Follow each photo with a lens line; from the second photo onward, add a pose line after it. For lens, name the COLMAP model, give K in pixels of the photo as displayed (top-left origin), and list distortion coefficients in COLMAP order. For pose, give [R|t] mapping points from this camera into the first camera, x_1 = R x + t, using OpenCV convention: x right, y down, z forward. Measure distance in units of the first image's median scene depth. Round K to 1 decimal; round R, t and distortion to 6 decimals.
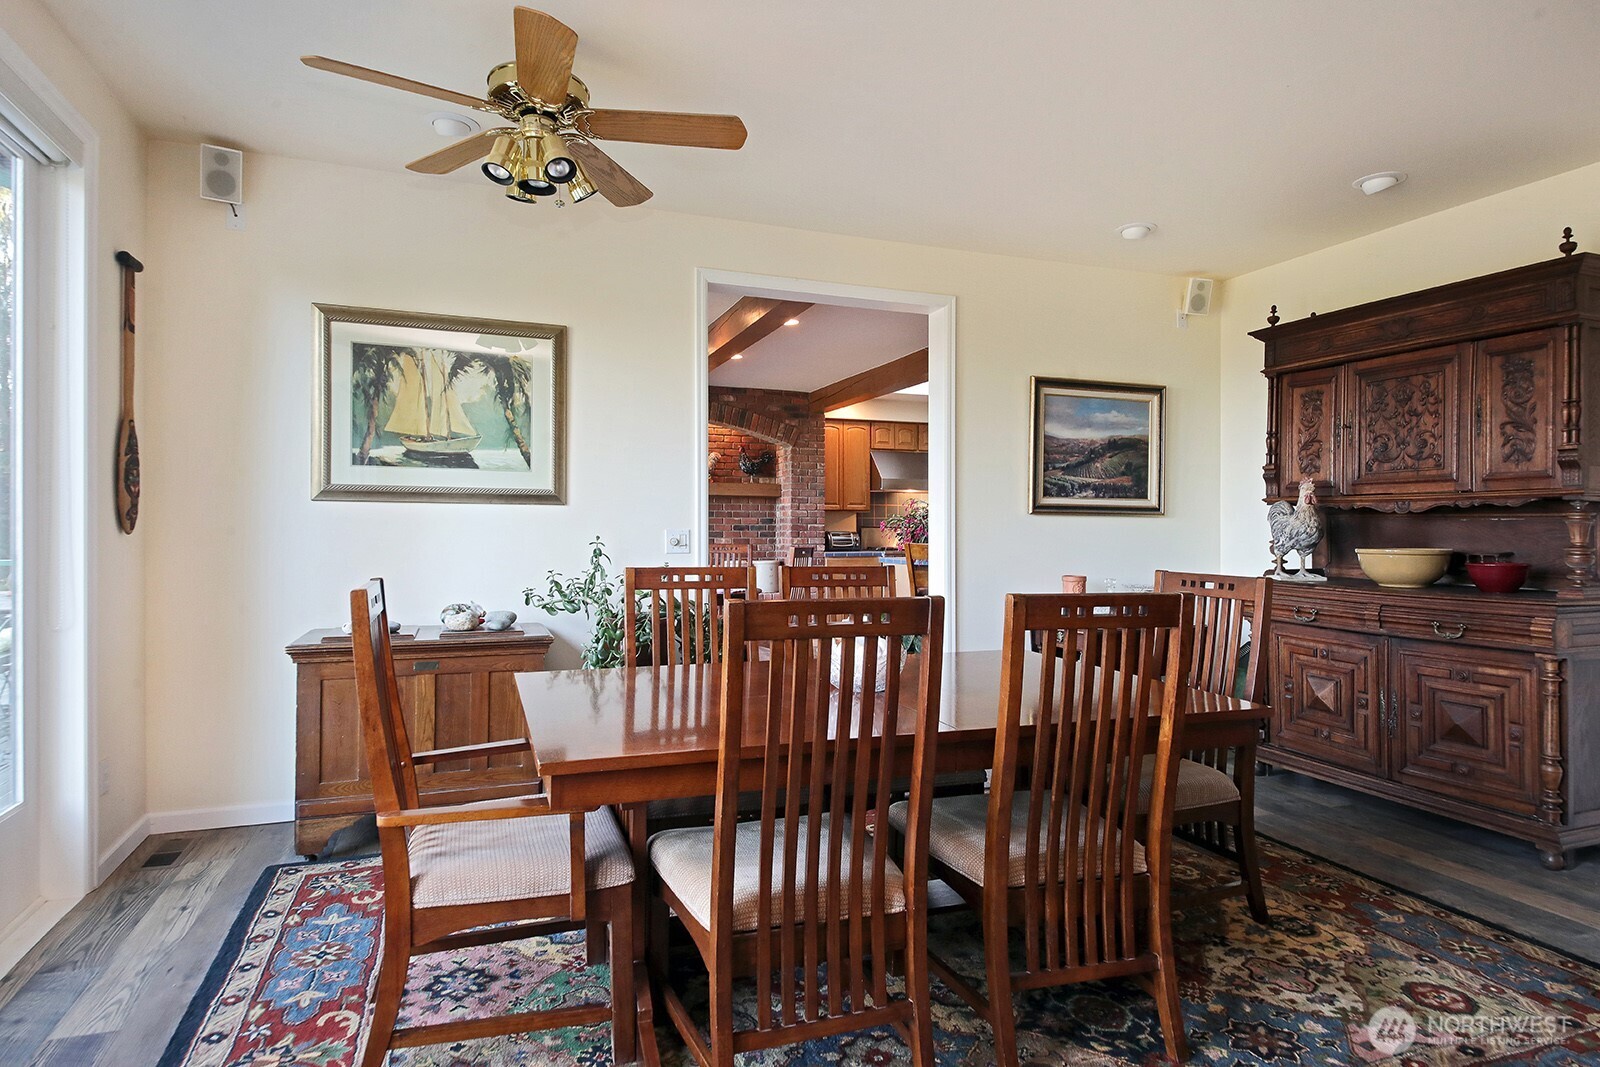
lens RADIAL K [[906.2, 0, 796.1], [0, 906.2, 536.8], [0, 0, 1]] dist [0.035165, -0.007508]
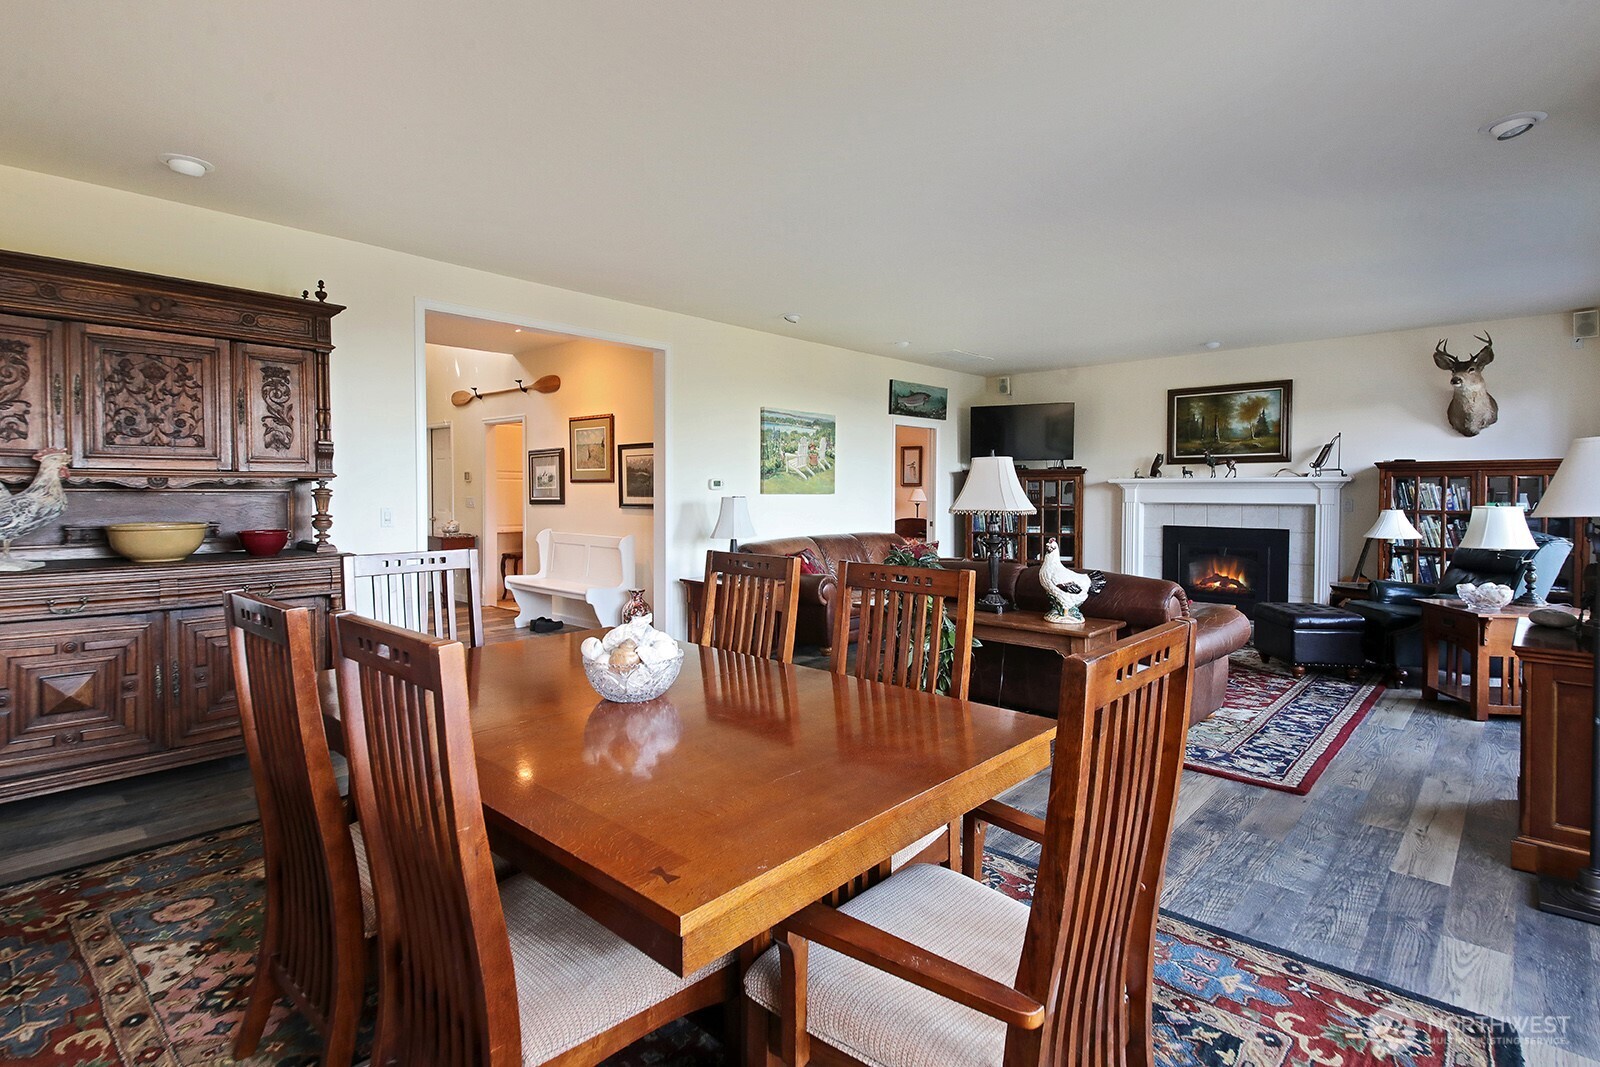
lens RADIAL K [[777.9, 0, 744.1], [0, 777.9, 510.6], [0, 0, 1]] dist [0.007961, -0.009882]
pose [[-0.418963, -0.030650, 0.907486, -0.674513], [0.008804, 0.999246, 0.037814, -0.047767], [-0.907961, 0.023832, -0.418377, 1.305618]]
